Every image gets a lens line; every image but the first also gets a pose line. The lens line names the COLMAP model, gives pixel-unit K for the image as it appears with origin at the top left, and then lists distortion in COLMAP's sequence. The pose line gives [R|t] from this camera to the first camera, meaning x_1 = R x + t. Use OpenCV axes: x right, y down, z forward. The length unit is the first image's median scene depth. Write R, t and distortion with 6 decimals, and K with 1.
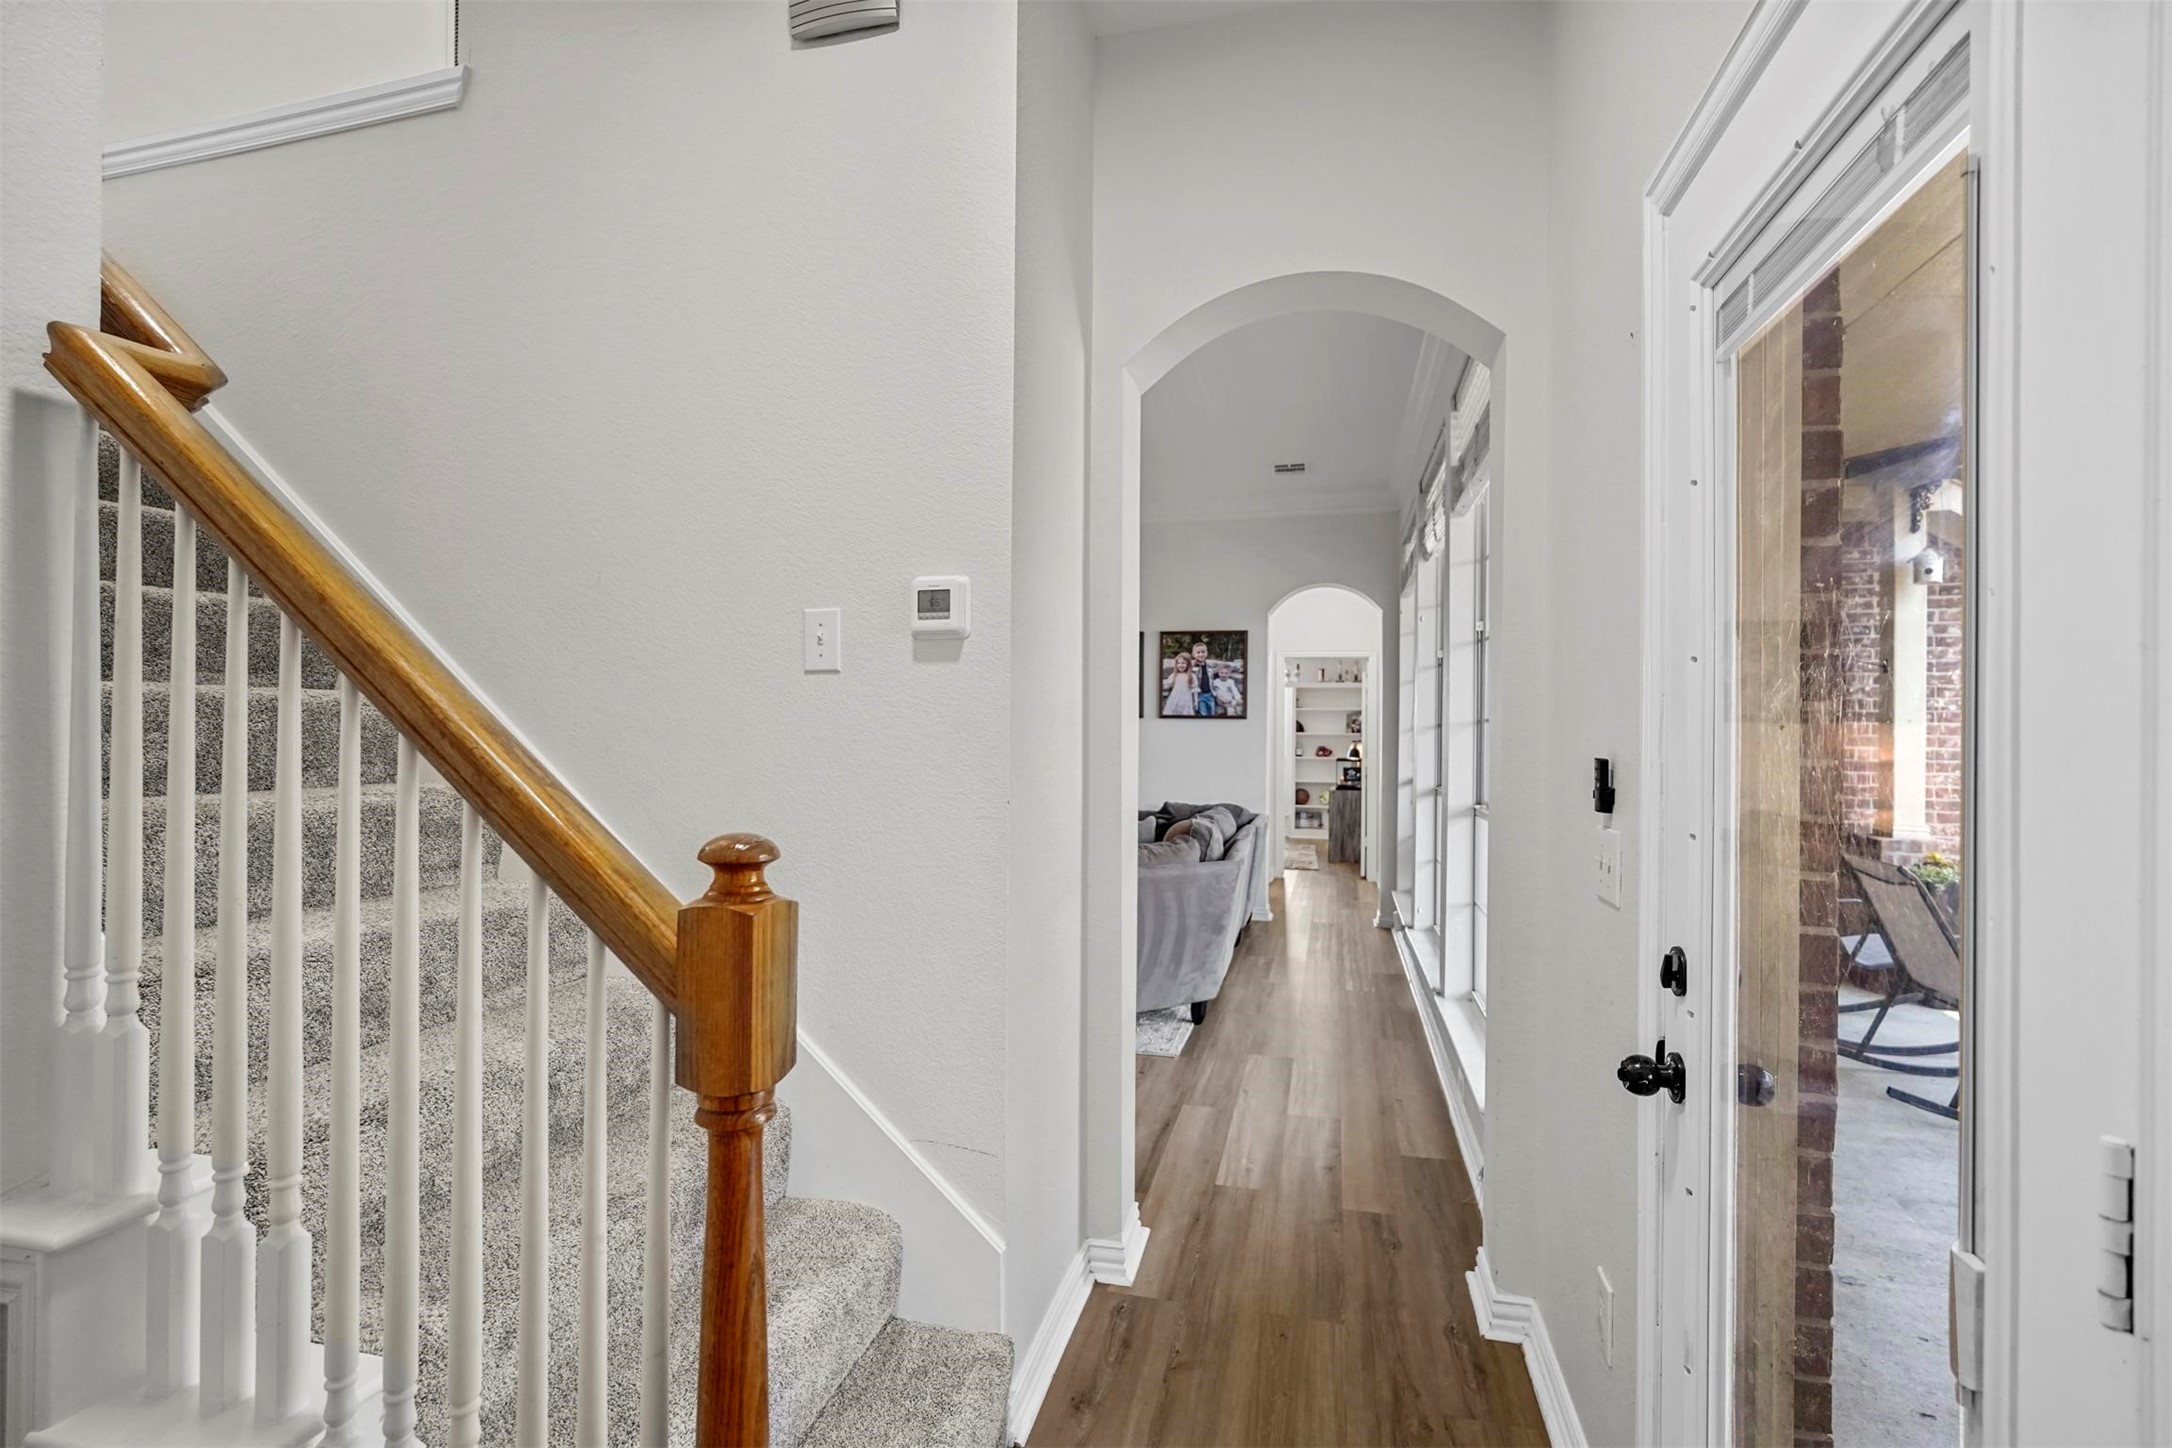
lens RADIAL K [[959.1, 0, 1090.2], [0, 959.1, 728.4], [0, 0, 1]] dist [-0.007158, 0.003003]
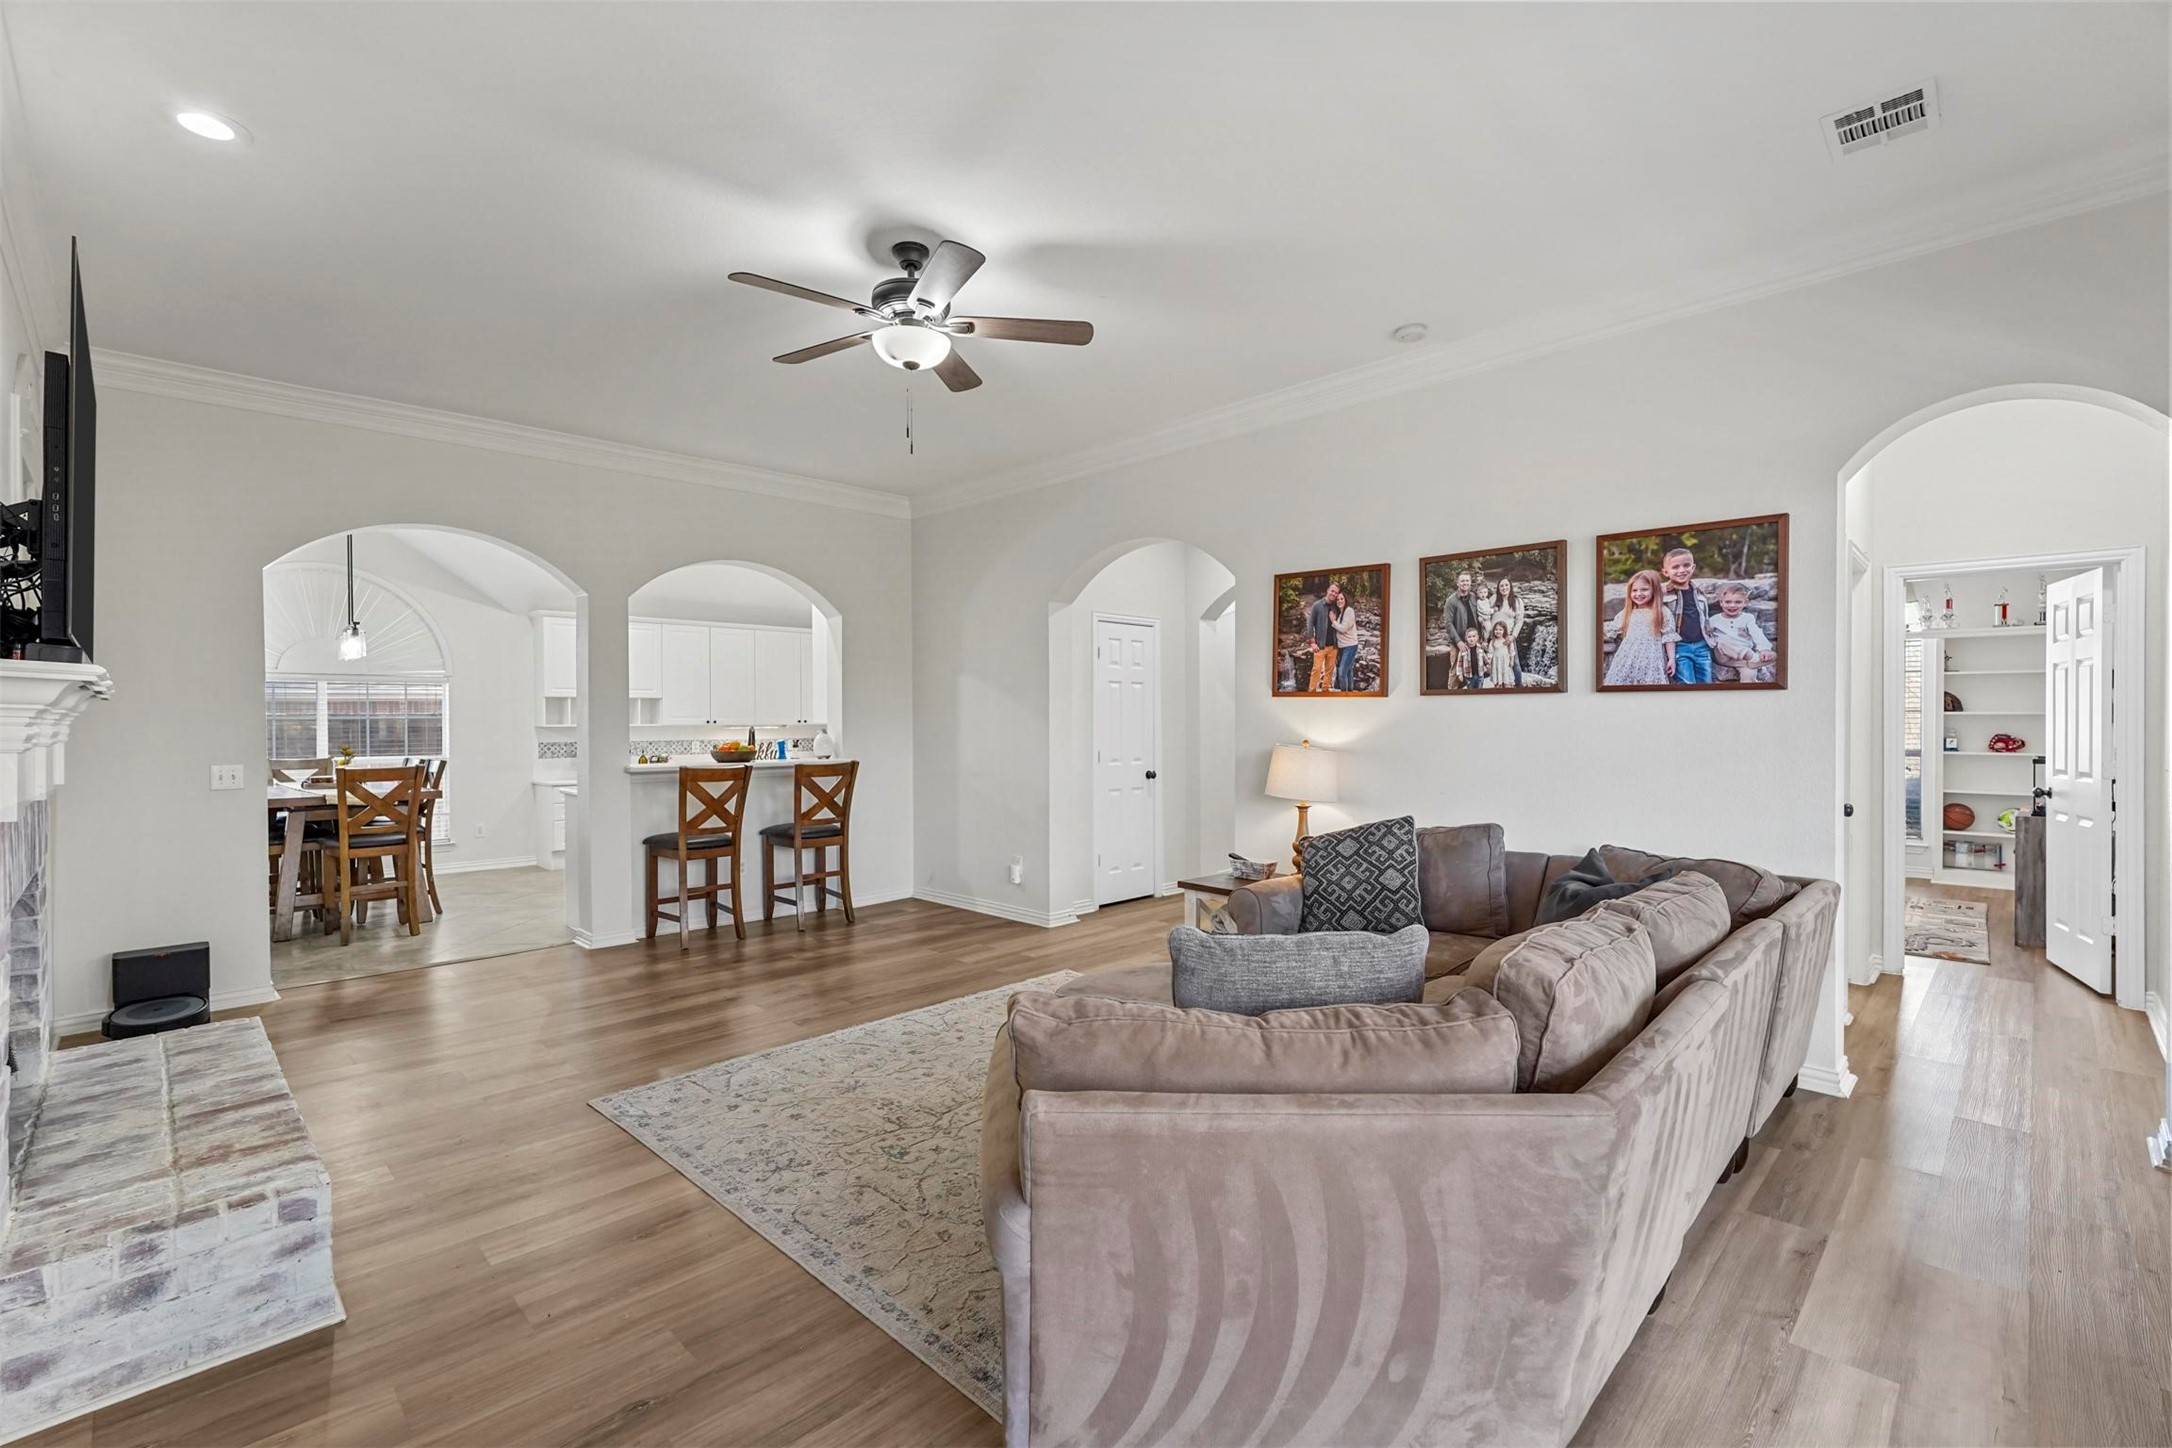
lens RADIAL K [[959.1, 0, 1076.3], [0, 959.1, 725.0], [0, 0, 1]] dist [-0.007158, 0.003003]
pose [[0.858540, -0.005650, -0.512716, 0.098737], [0.012513, 0.999872, 0.009936, -0.000619], [0.512594, -0.014946, 0.858501, 0.368559]]
